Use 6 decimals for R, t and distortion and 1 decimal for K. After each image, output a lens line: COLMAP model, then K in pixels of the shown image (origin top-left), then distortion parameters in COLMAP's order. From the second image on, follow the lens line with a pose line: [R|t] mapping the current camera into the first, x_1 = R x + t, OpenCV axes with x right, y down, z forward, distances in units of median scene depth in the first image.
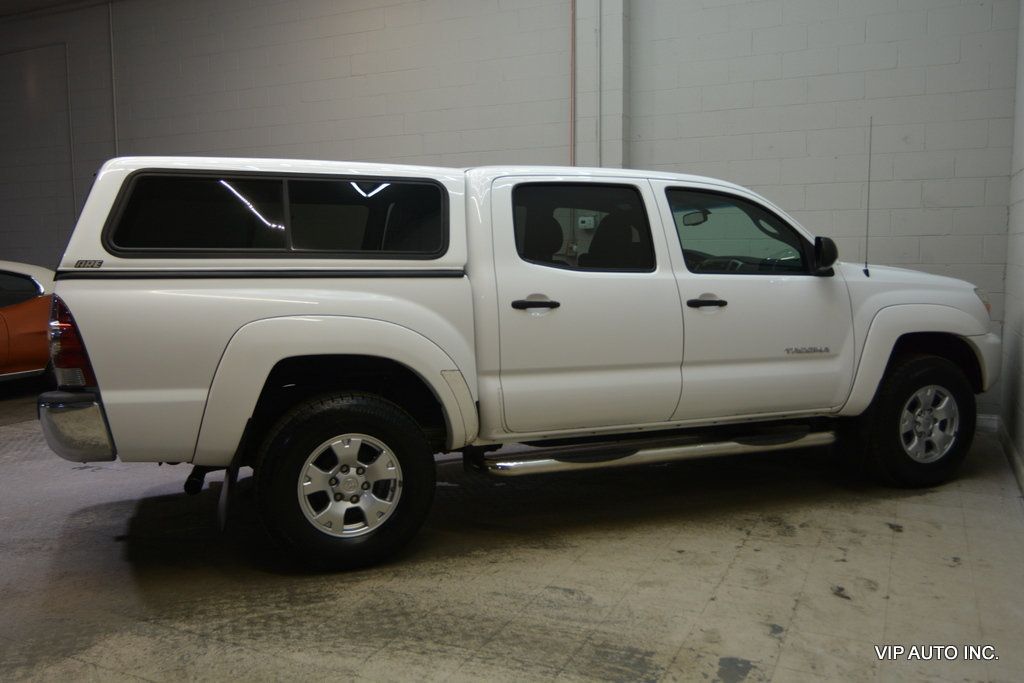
lens RADIAL K [[869.4, 0, 500.8], [0, 869.4, 342.5], [0, 0, 1]] dist [-0.014298, 0.000573]
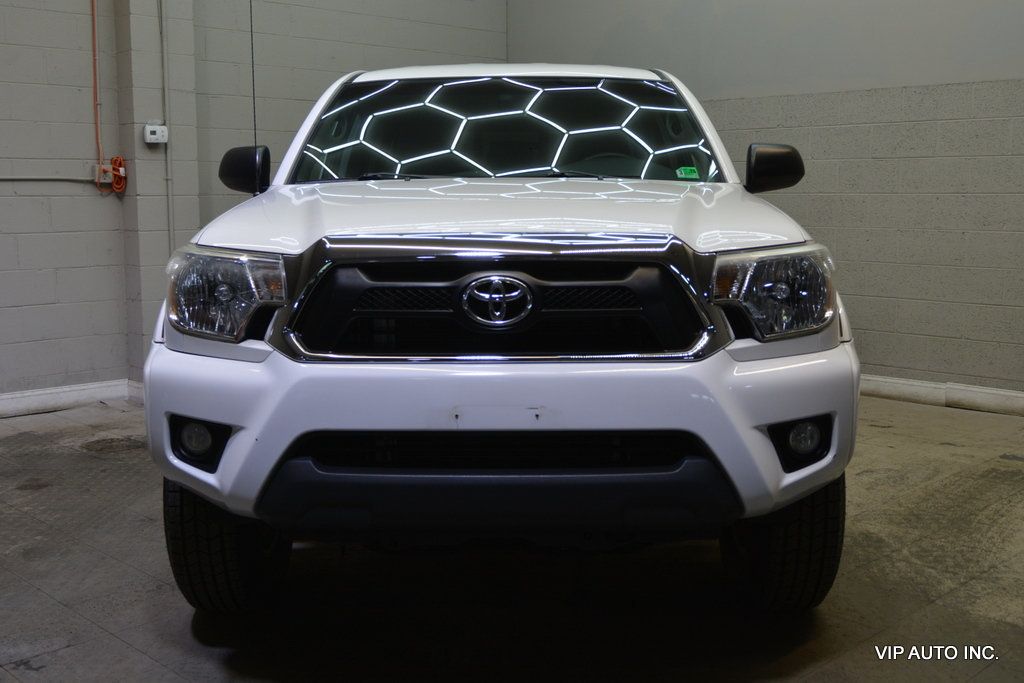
lens RADIAL K [[1141.8, 0, 512.0], [0, 1141.8, 341.5], [0, 0, 1]] dist [-0.018240, -0.009370]
pose [[0.321315, -0.114992, 0.939965, -1.427497], [0.101237, 0.991083, 0.086639, -0.051488], [-0.941545, 0.067321, 0.330091, 0.942219]]
